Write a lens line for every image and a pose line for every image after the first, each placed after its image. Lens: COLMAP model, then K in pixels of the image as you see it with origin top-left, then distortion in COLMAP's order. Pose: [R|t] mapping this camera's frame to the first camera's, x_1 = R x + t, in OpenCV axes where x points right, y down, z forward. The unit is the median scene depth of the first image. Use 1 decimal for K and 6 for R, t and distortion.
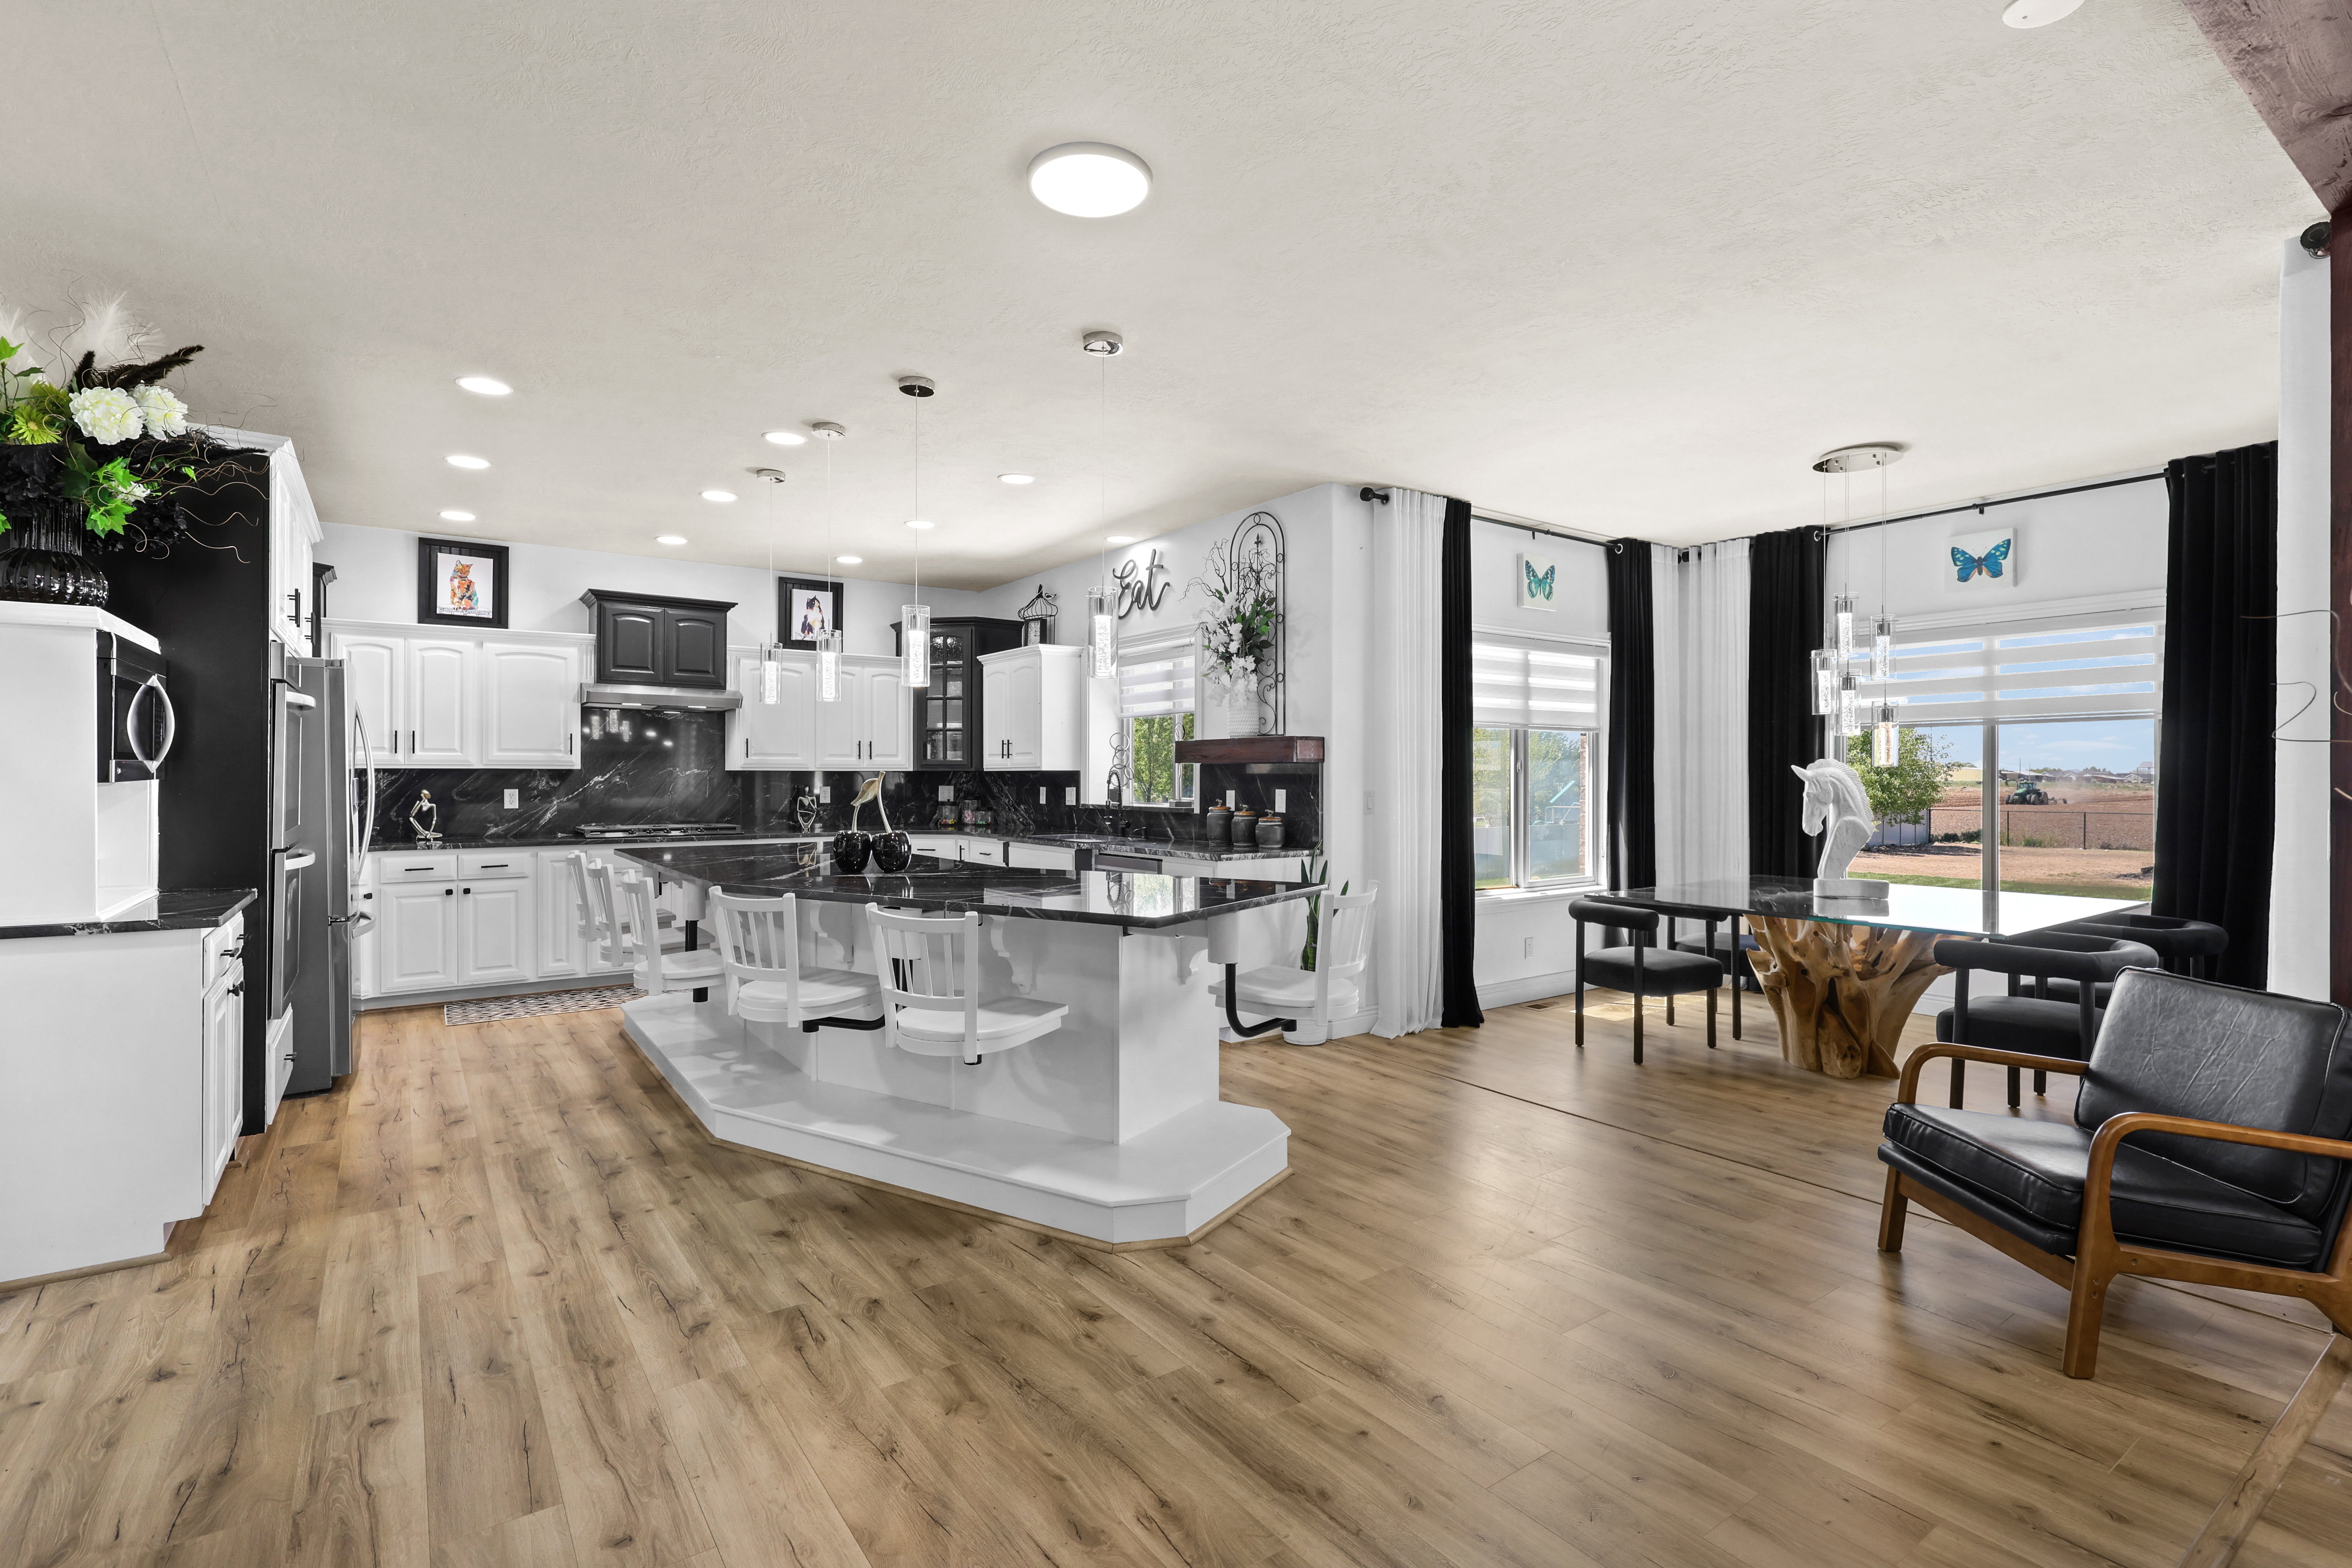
lens RADIAL K [[1106.3, 0, 1173.8], [0, 1106.3, 783.2], [0, 0, 1]] dist [0.001925, -0.000037]
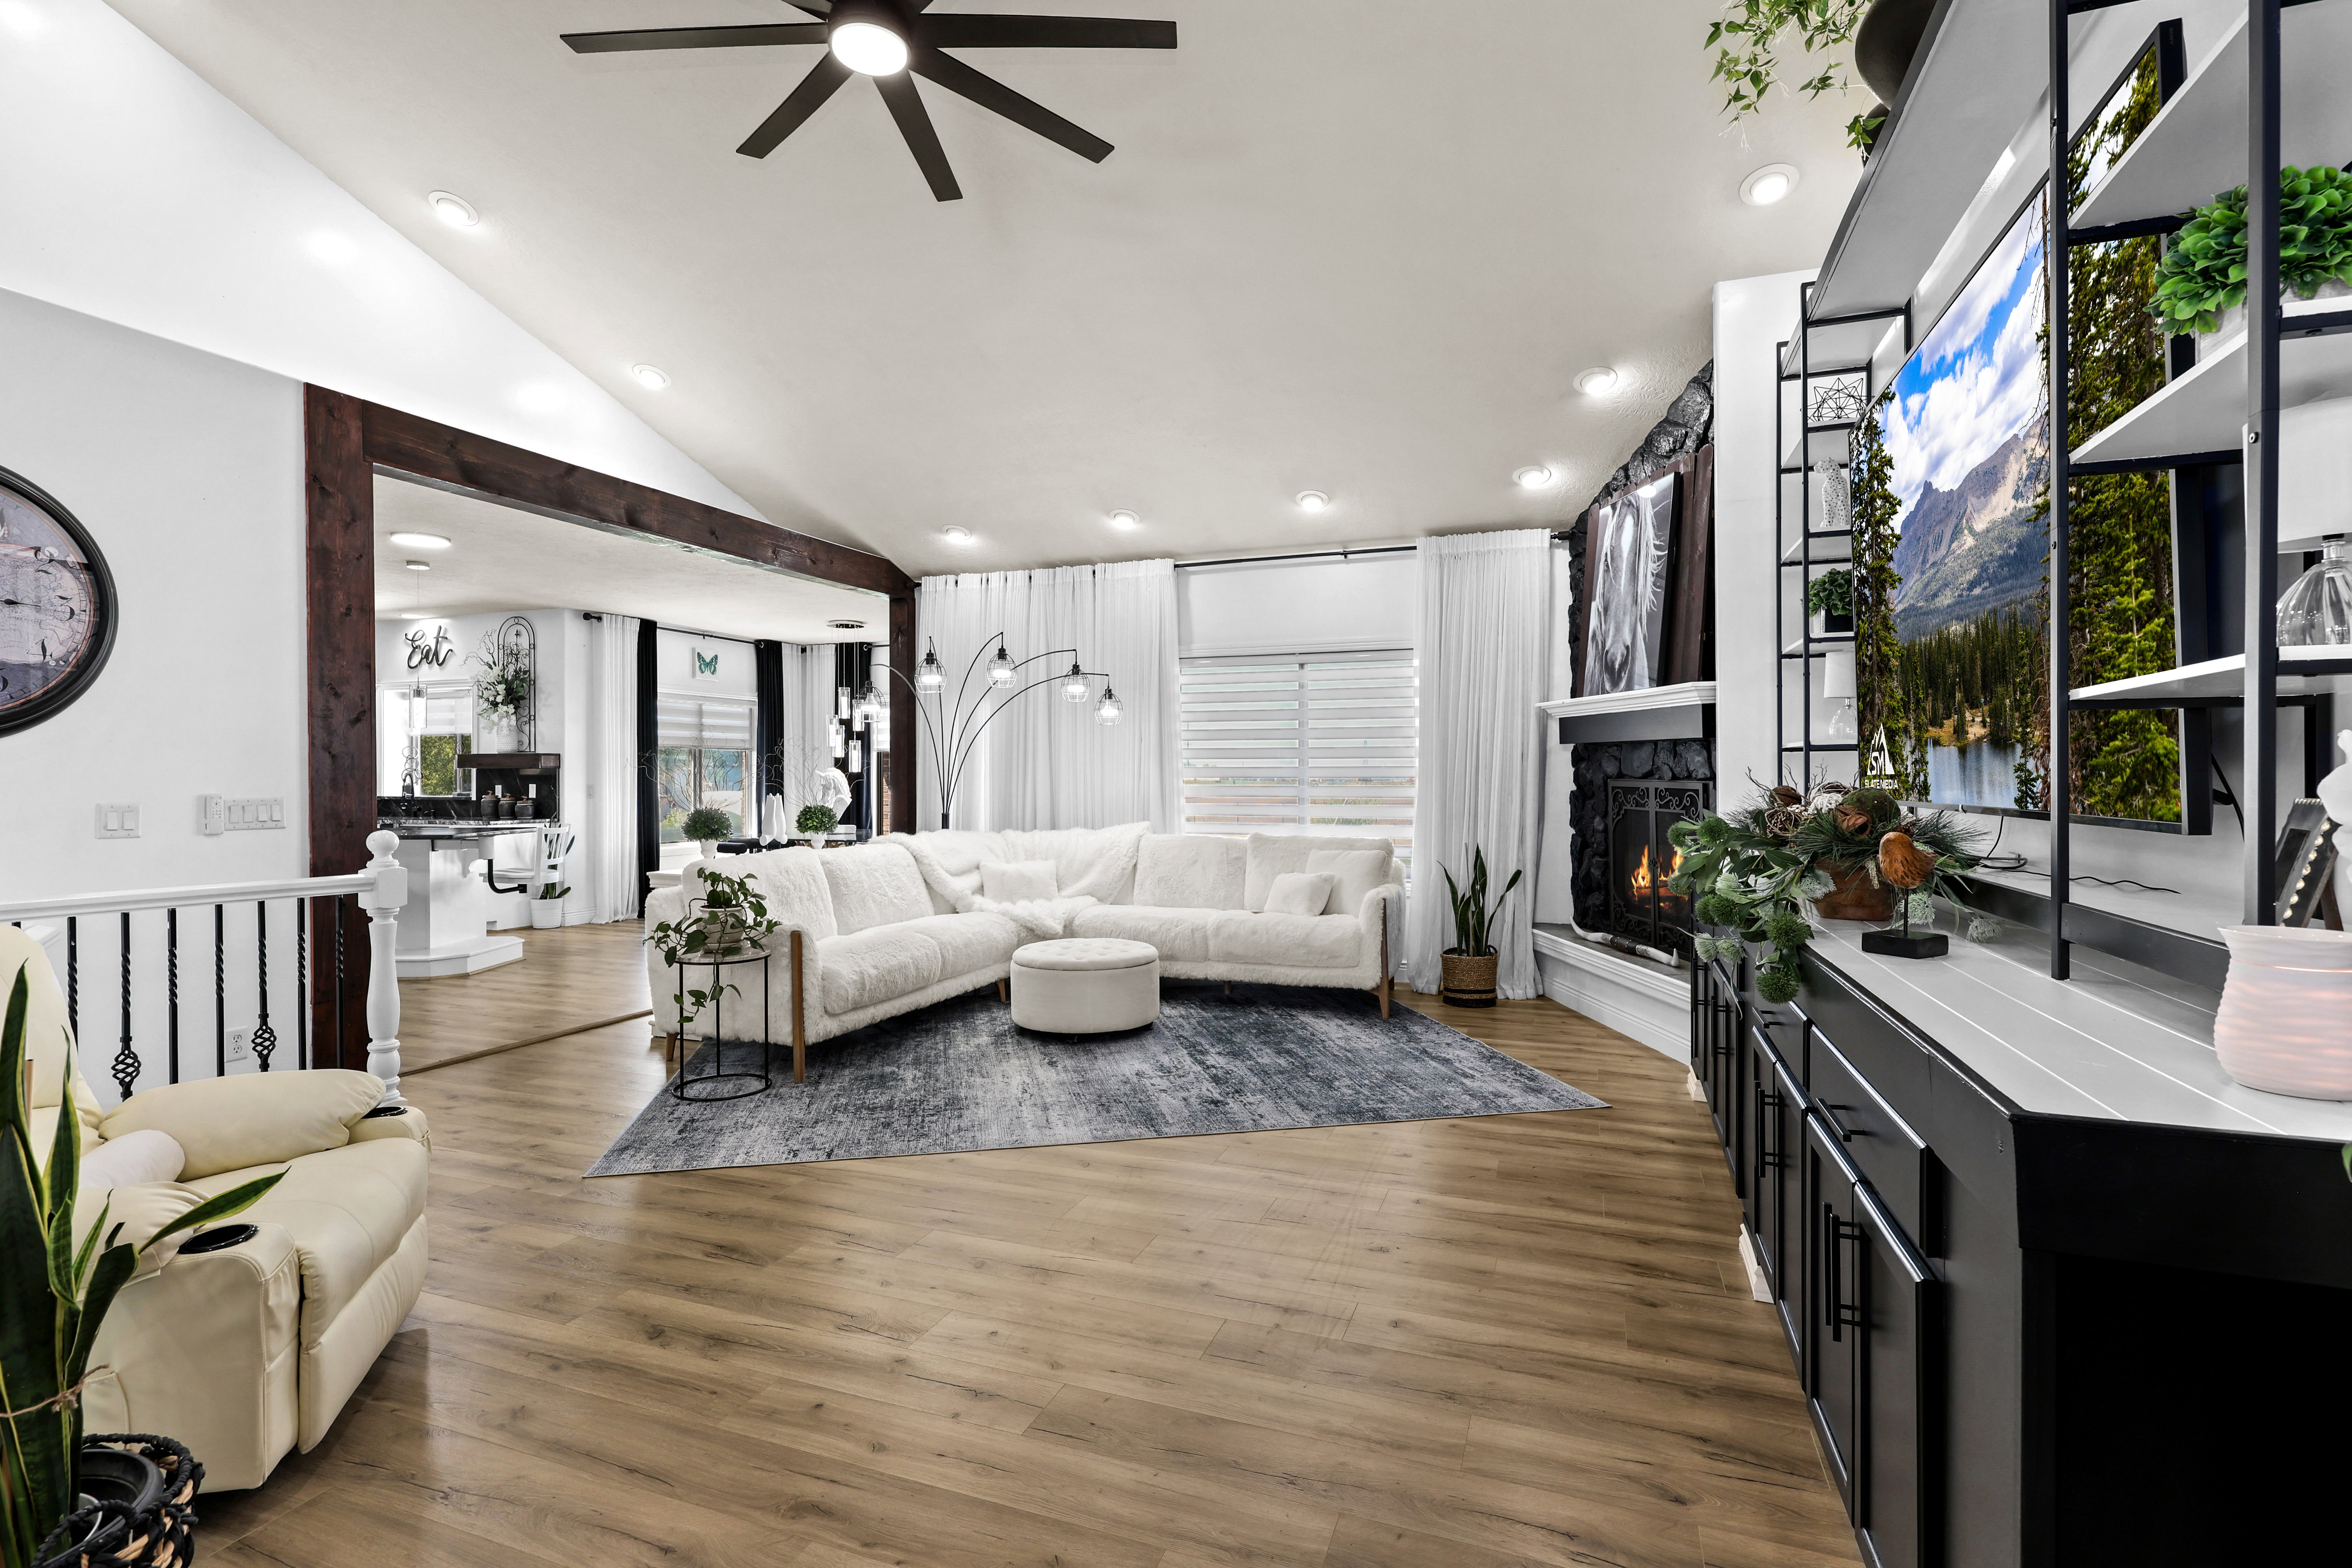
lens RADIAL K [[1099.0, 0, 1172.9], [0, 1099.0, 777.1], [0, 0, 1]] dist [0.000989, -0.000143]
pose [[0.833409, -0.002150, 0.552653, -0.015652], [0.005431, 0.999976, -0.004299, 0.007219], [-0.552630, 0.006584, 0.833401, -0.918066]]
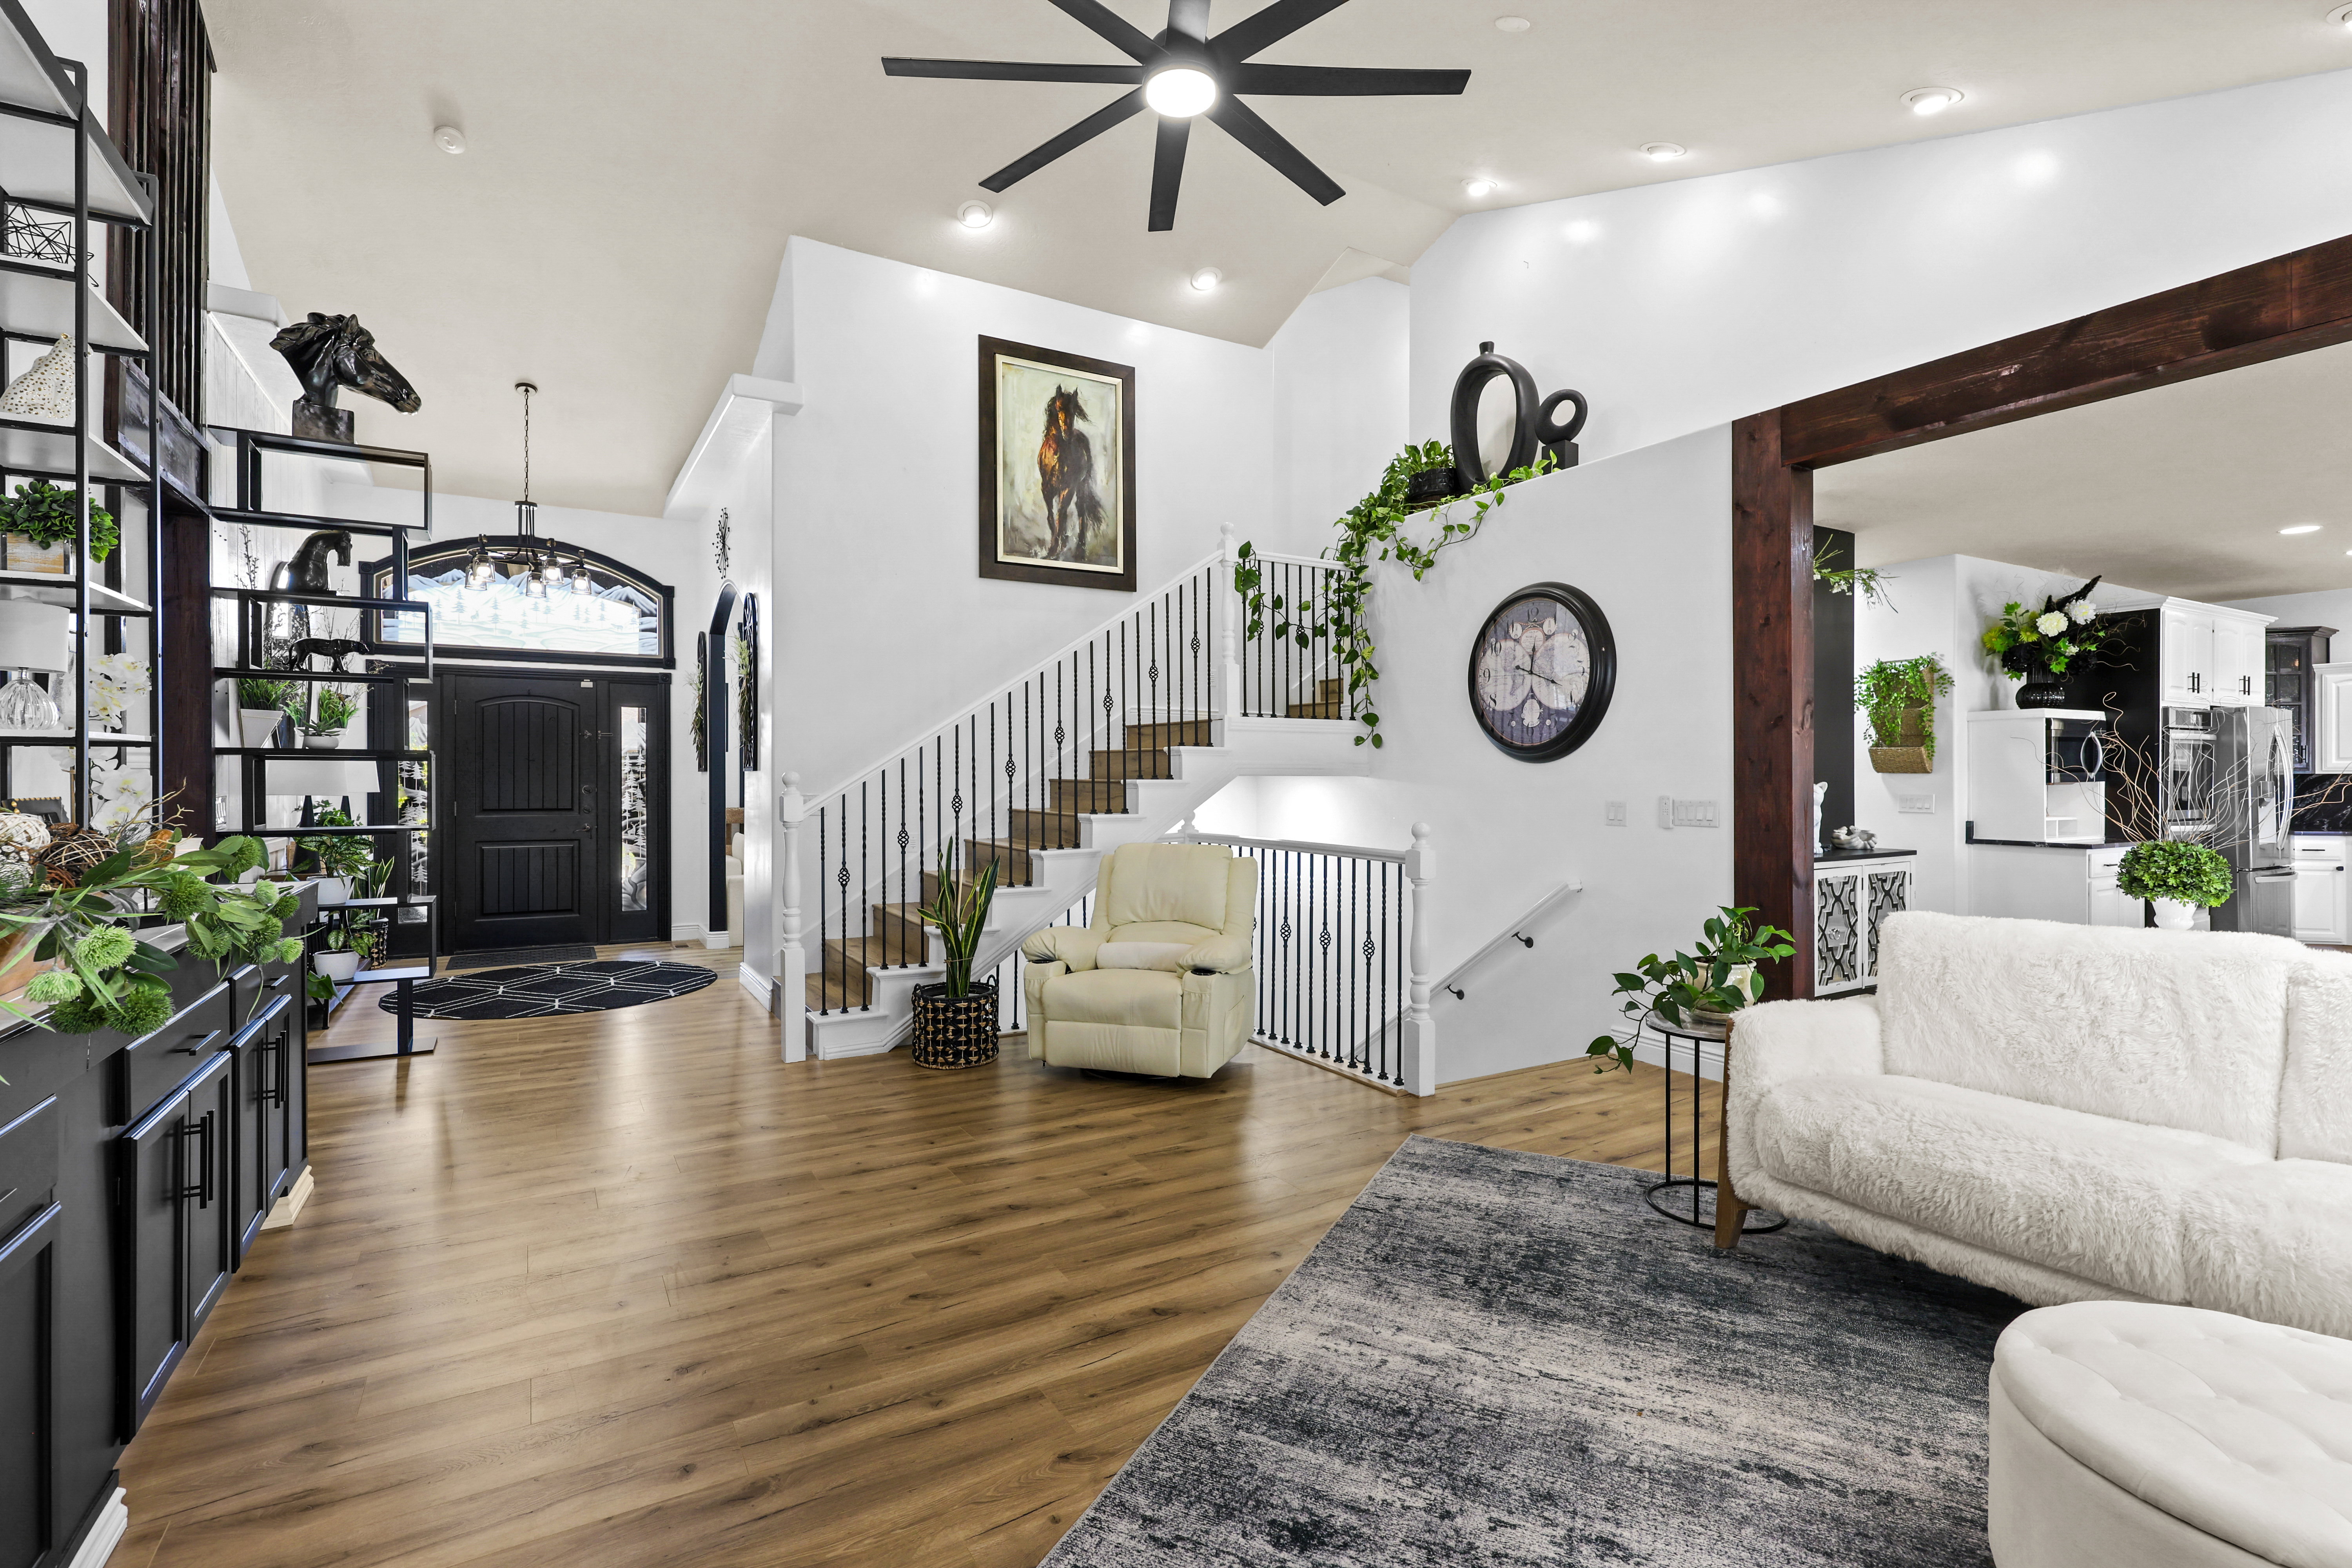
lens RADIAL K [[1106.3, 0, 1171.4], [0, 1106.3, 781.5], [0, 0, 1]] dist [0.001925, -0.000037]
pose [[-0.092121, 0.002653, -0.995744, 0.762821], [-0.005833, 0.999978, 0.003203, 0.000204], [0.995731, 0.006103, -0.092104, -0.311148]]
